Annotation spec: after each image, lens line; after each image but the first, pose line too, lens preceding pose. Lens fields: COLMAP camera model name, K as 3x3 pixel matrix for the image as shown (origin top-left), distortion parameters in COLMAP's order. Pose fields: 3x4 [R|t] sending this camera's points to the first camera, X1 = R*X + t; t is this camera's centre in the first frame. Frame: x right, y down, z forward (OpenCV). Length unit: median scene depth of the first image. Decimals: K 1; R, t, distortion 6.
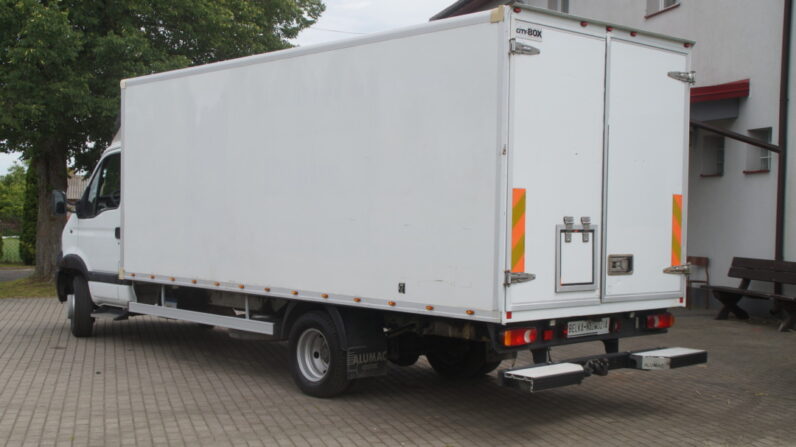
lens RADIAL K [[1027.3, 0, 398.0], [0, 1027.3, 223.5], [0, 0, 1]] dist [0.007839, 0.004593]
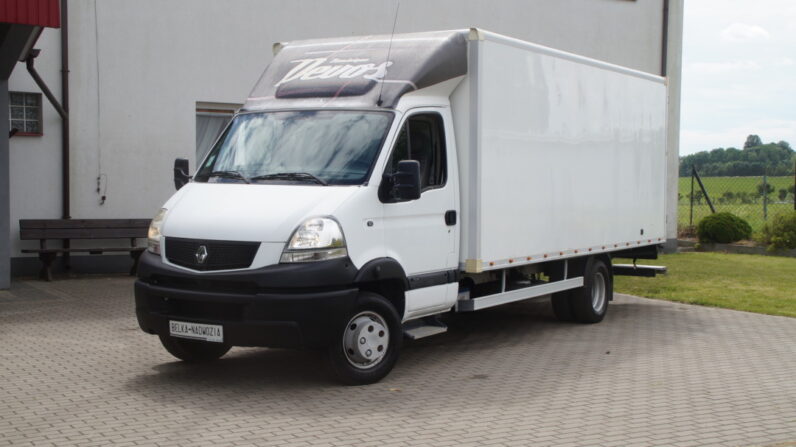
lens RADIAL K [[1027.3, 0, 398.0], [0, 1027.3, 223.5], [0, 0, 1]] dist [0.007839, 0.004593]
pose [[-0.256913, -0.058969, 0.964634, -1.011045], [-0.001327, 0.998157, 0.060665, -0.033812], [-0.966434, 0.014305, -0.256517, 1.231478]]
